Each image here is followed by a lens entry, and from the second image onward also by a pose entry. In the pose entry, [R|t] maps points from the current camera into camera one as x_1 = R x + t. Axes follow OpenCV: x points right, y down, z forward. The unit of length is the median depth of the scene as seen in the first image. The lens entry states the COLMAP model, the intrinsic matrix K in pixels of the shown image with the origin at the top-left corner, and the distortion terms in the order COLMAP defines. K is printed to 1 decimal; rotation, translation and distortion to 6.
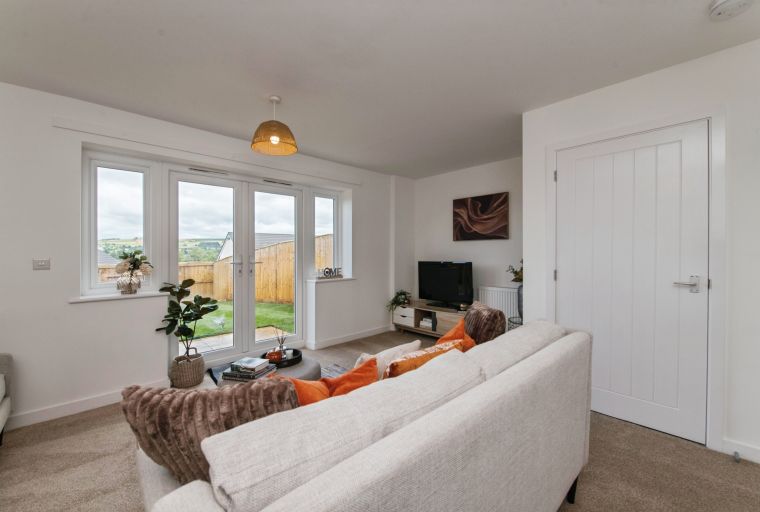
lens RADIAL K [[309.1, 0, 379.9], [0, 309.1, 250.4], [0, 0, 1]] dist [-0.010535, -0.000098]
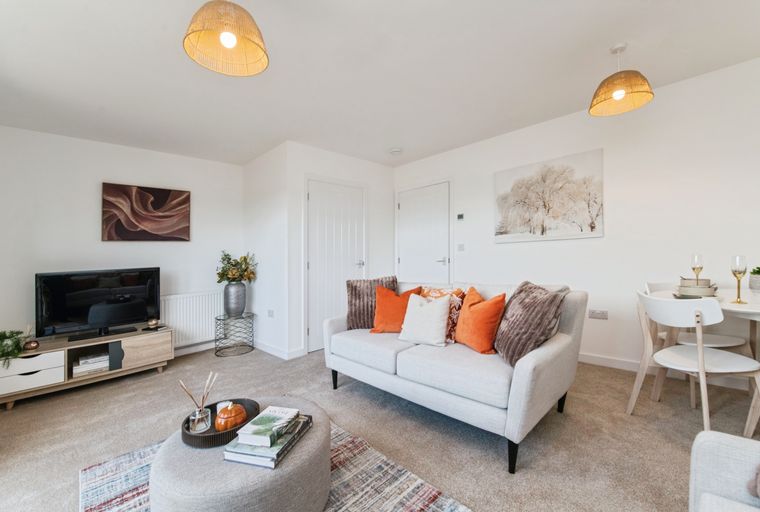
lens RADIAL K [[317.0, 0, 379.3], [0, 317.0, 262.7], [0, 0, 1]] dist [-0.000171, -0.000091]
pose [[-0.010408, -0.012735, 0.999865, -0.545340], [0.036276, 0.999256, 0.013105, 0.035718], [-0.999288, 0.036408, -0.009939, 0.418402]]
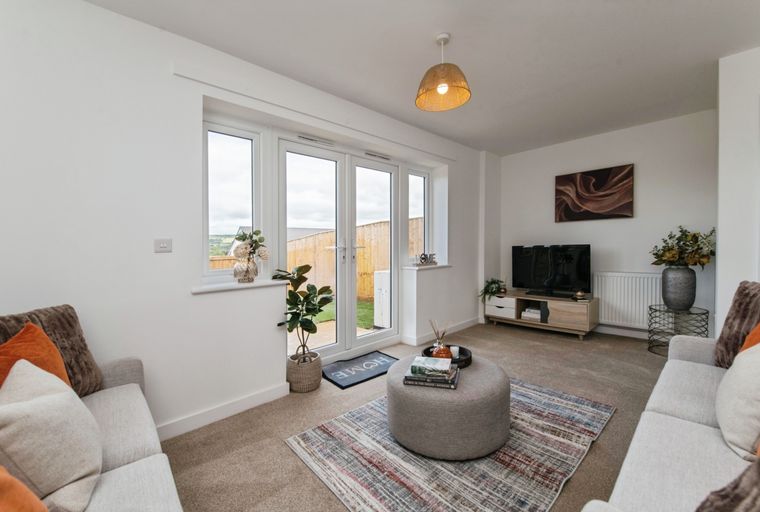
lens RADIAL K [[312.6, 0, 380.8], [0, 312.6, 245.6], [0, 0, 1]] dist [-0.000410, -0.000204]
pose [[0.999852, -0.014437, -0.009357, -0.289222], [0.014484, 0.999883, 0.004952, 0.027336], [0.009284, -0.005087, 0.999944, 0.097622]]
